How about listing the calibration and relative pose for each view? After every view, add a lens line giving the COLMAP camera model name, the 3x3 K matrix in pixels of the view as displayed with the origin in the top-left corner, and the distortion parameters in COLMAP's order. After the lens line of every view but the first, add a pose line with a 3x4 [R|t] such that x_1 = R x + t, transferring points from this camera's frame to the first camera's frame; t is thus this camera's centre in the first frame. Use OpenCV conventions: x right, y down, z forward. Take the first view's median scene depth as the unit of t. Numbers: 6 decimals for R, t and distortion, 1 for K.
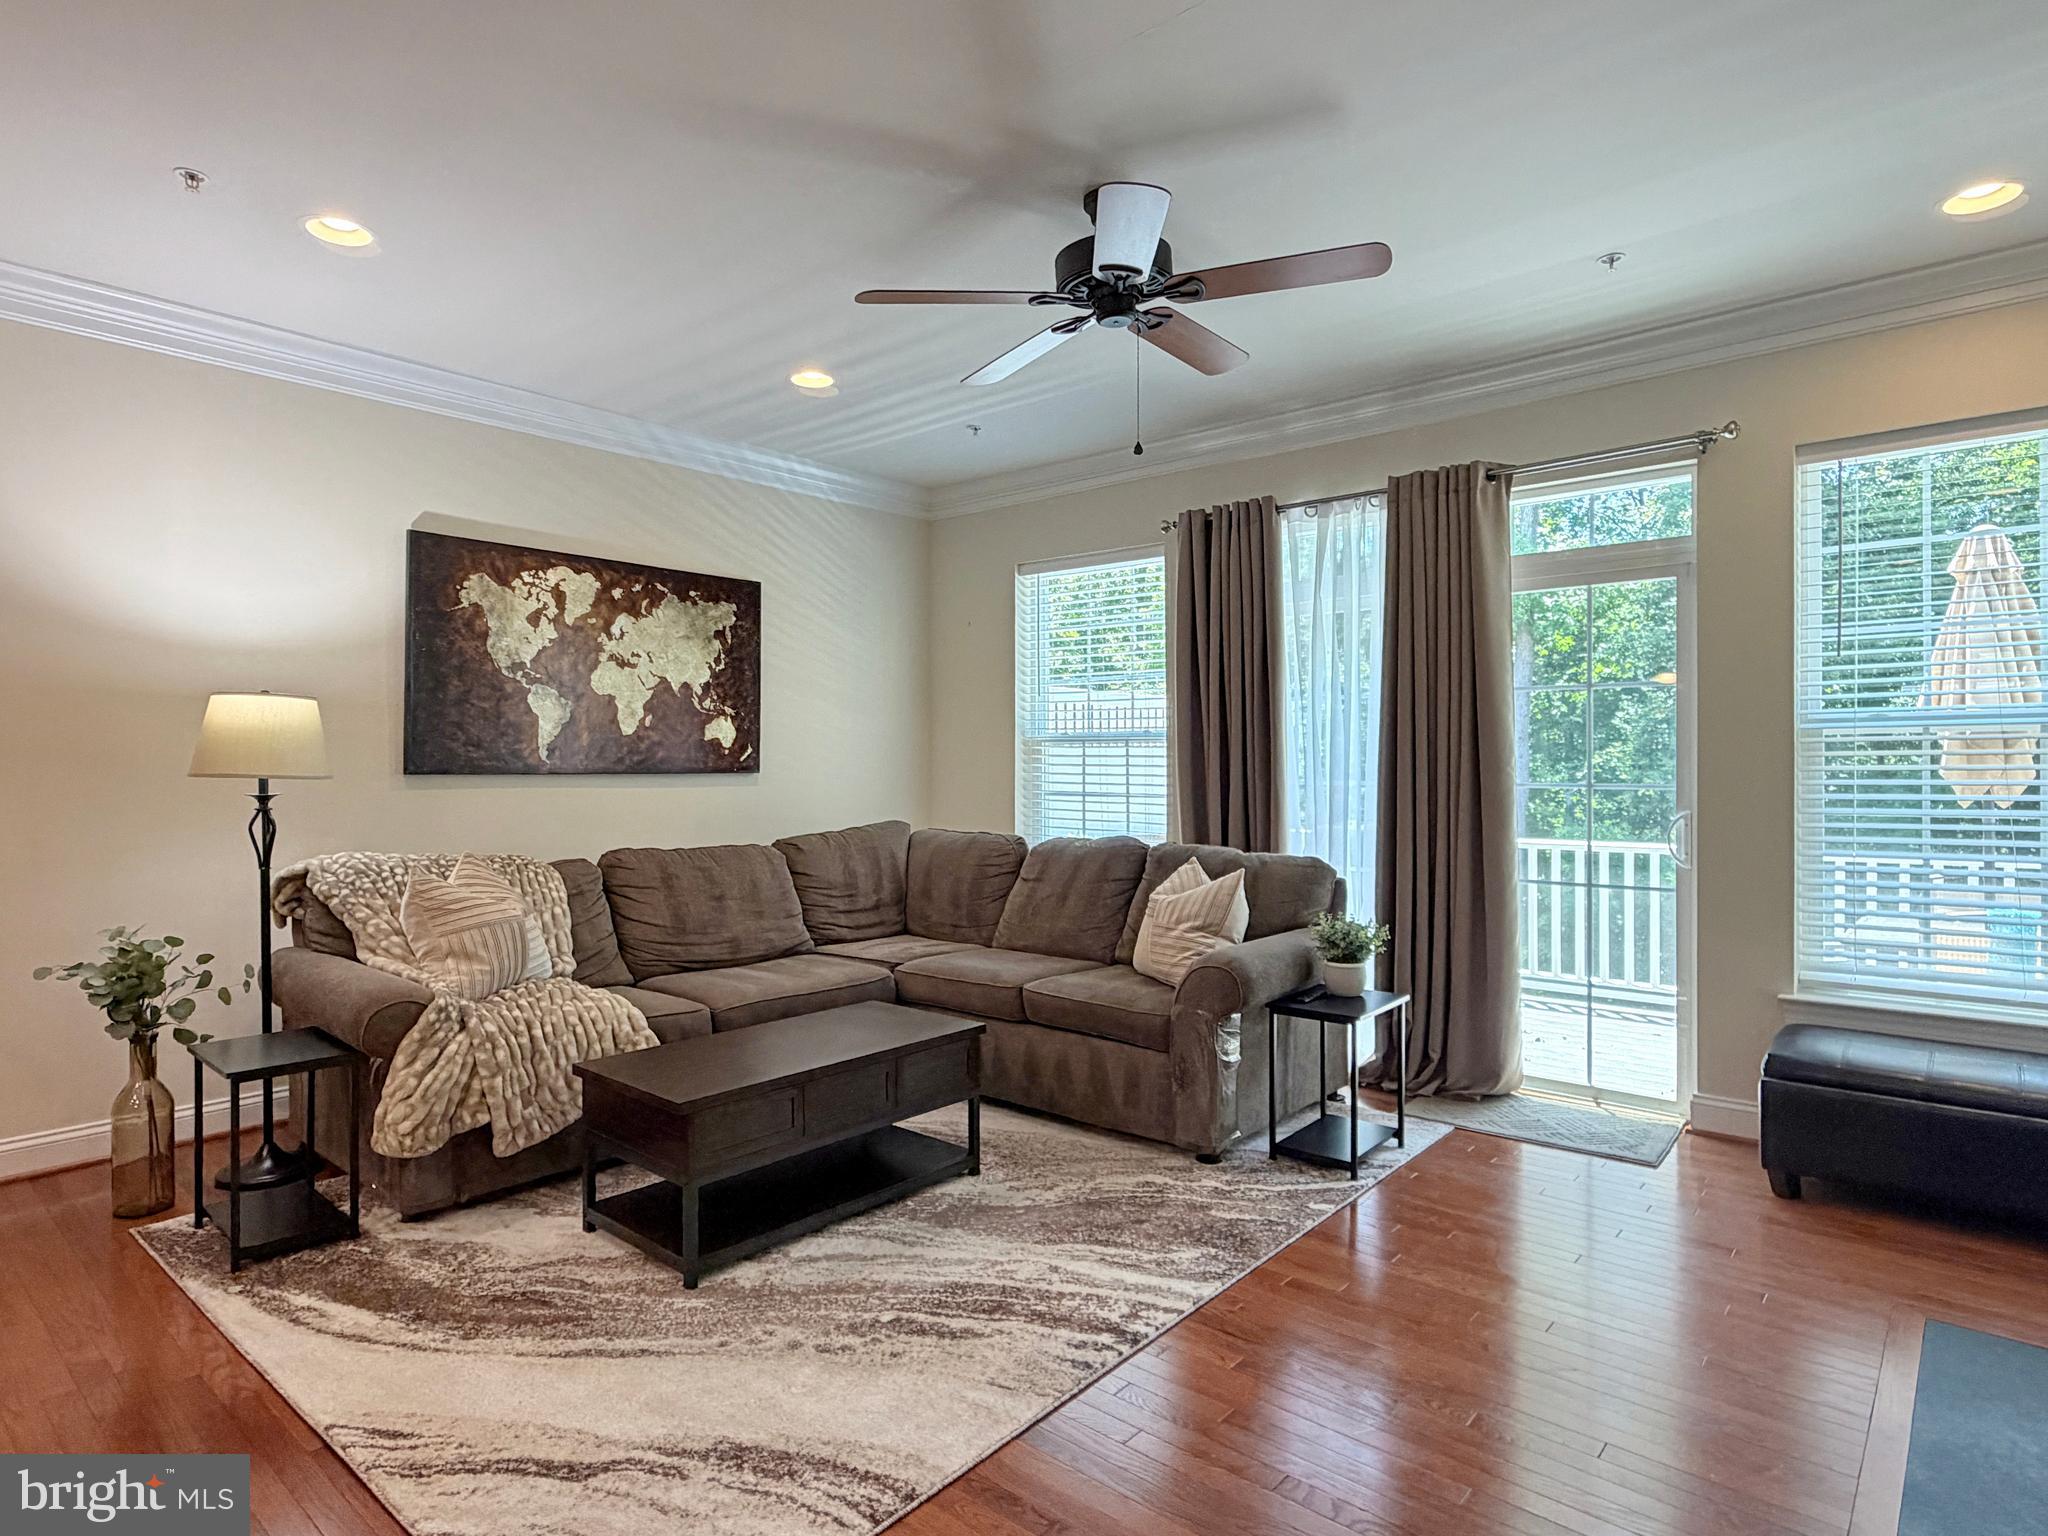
lens RADIAL K [[1100.0, 0, 1060.7], [0, 1100.0, 772.7], [0, 0, 1]] dist [0.003103, -0.001561]
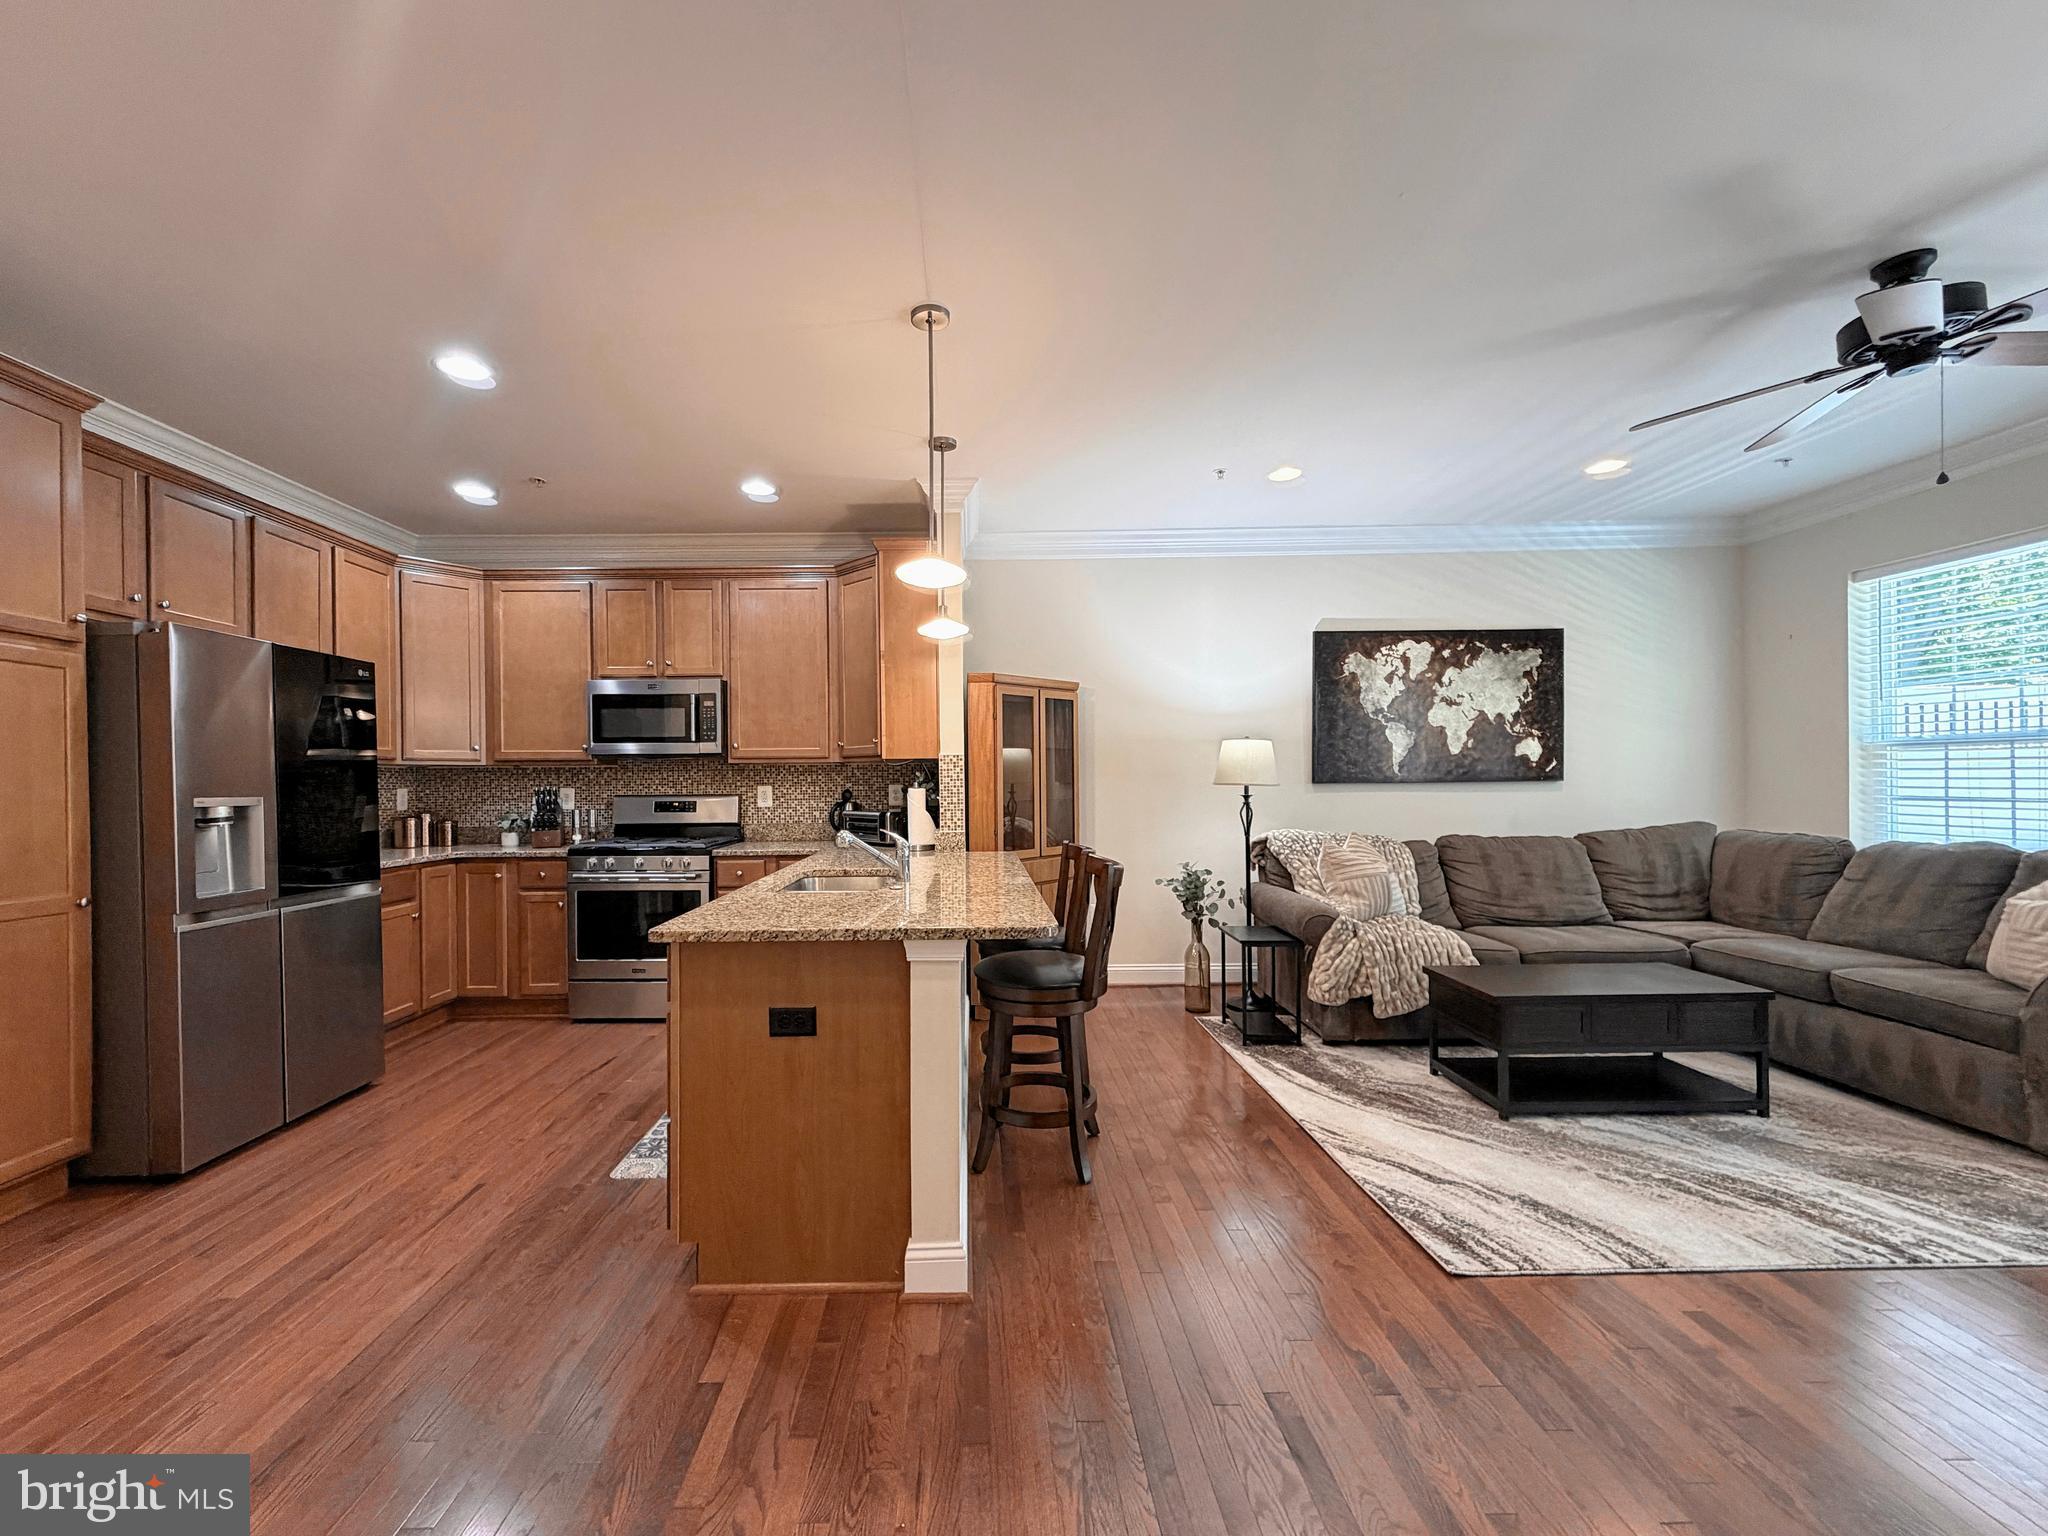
lens RADIAL K [[880.3, 0, 1031.1], [0, 880.3, 785.0], [0, 0, 1]] dist [0.003458, 0.002824]
pose [[0.681896, -0.006199, -0.731423, 0.084311], [0.008168, 0.999966, -0.000860, 0.002295], [0.731403, -0.005387, 0.681924, -0.229132]]
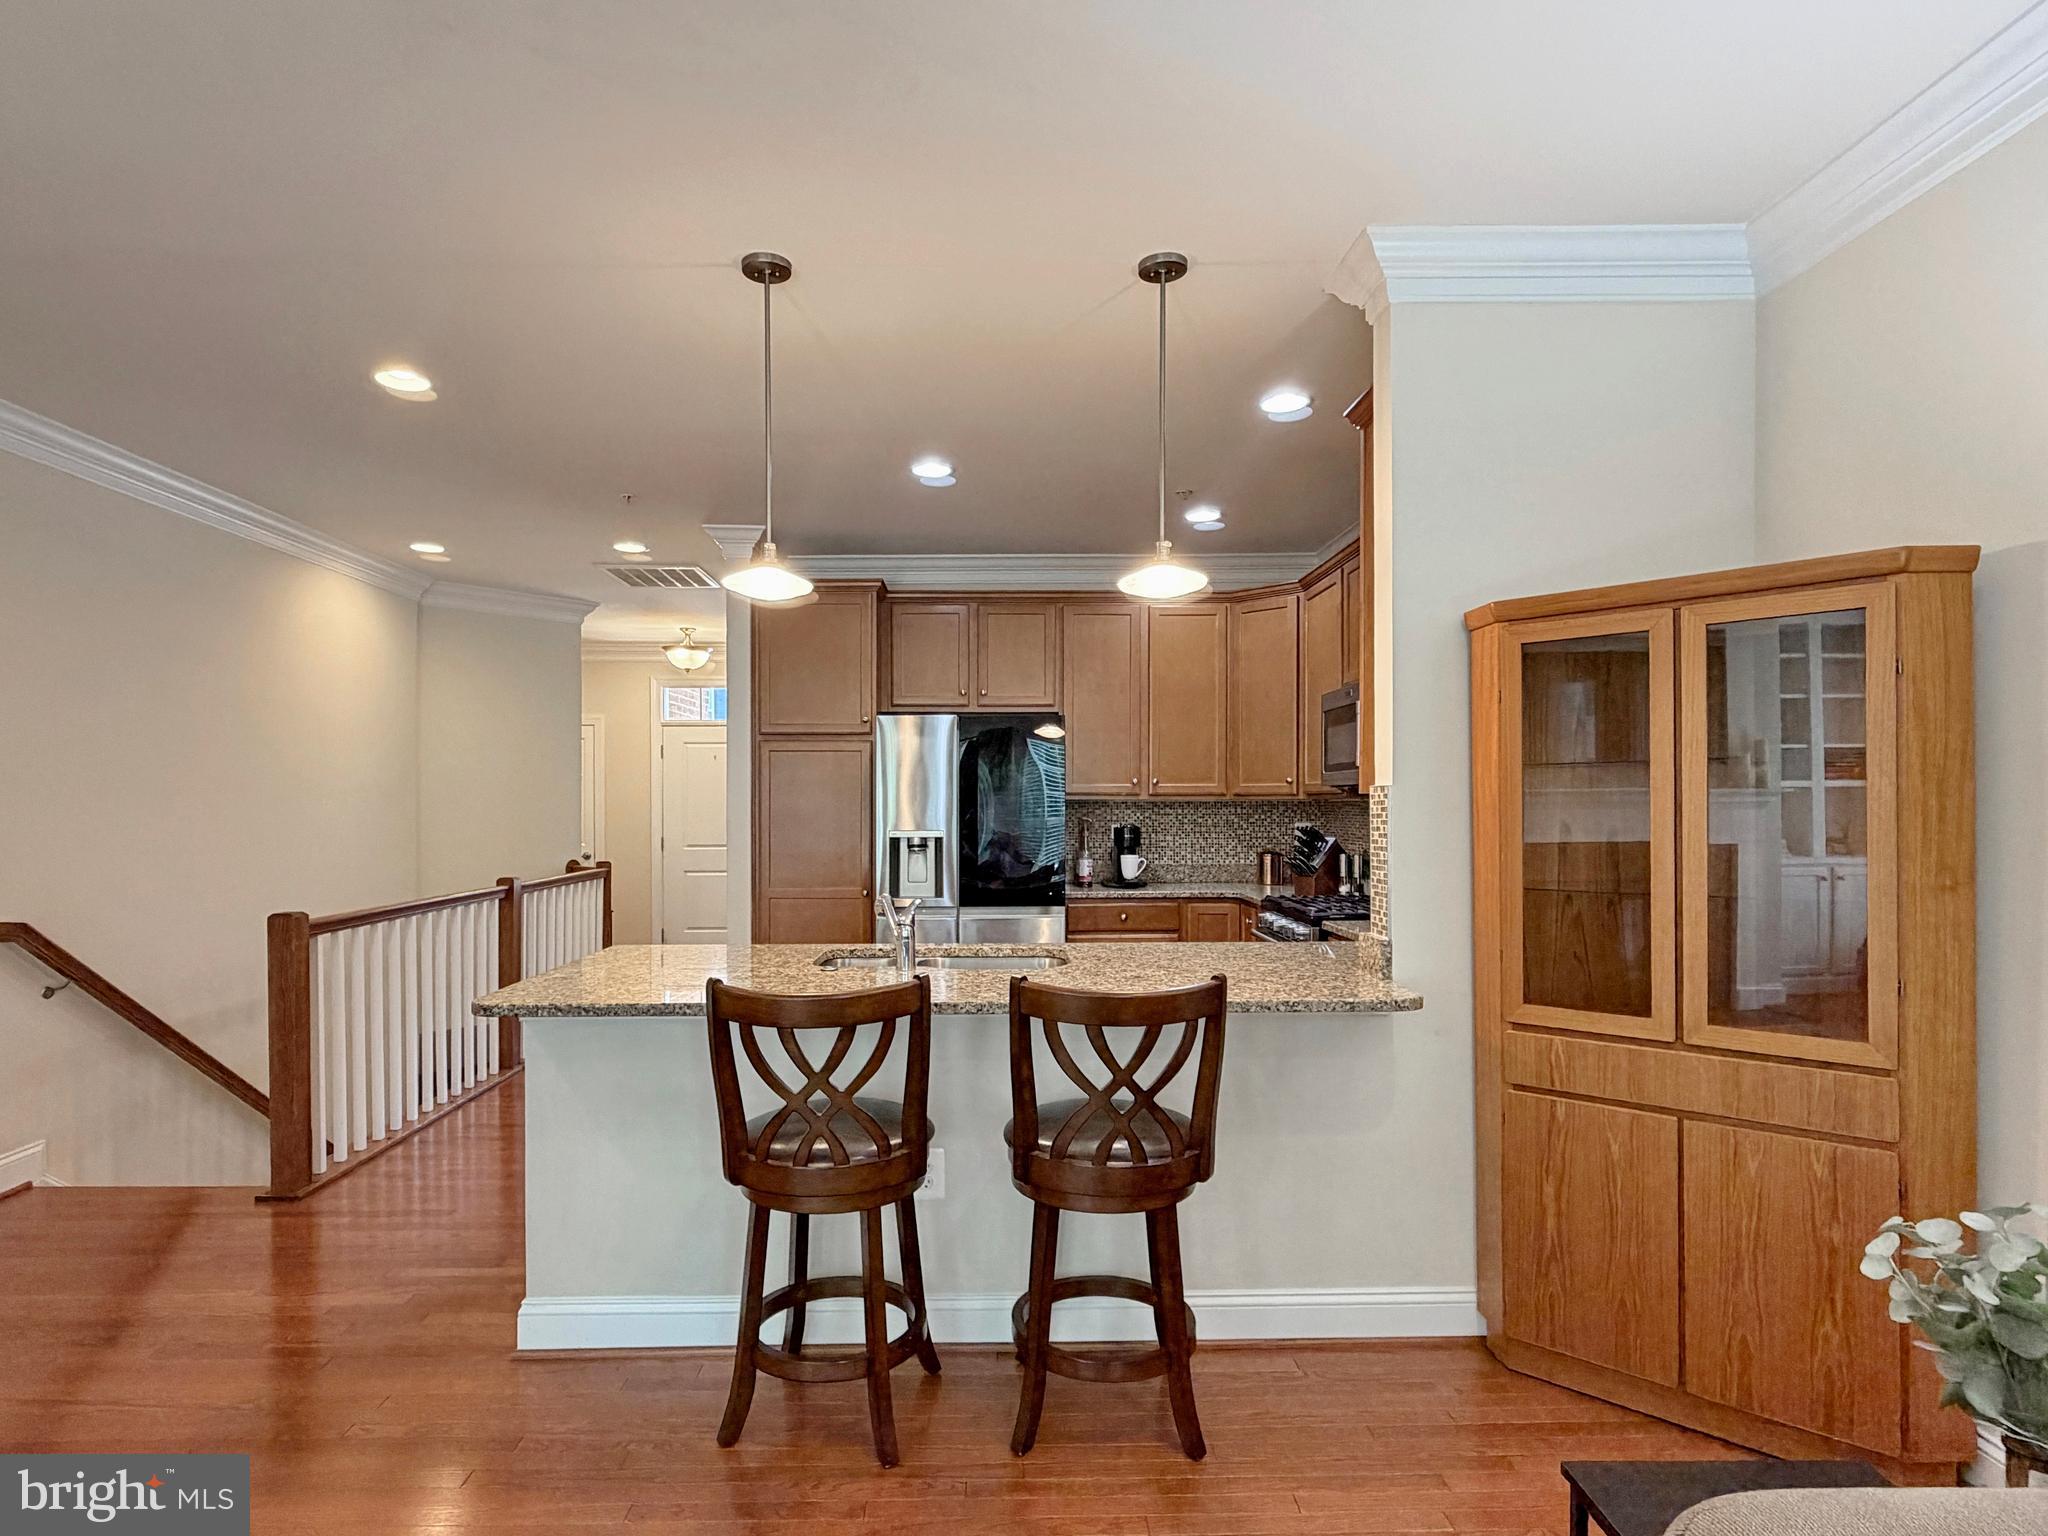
lens RADIAL K [[1100.0, 0, 970.8], [0, 1100.0, 811.8], [0, 0, 1]] dist [0.003103, -0.001561]
pose [[-0.779687, 0.002612, -0.626164, -0.150100], [-0.000682, 0.999987, 0.005020, -0.024520], [0.626169, 0.004340, -0.779675, 0.891978]]
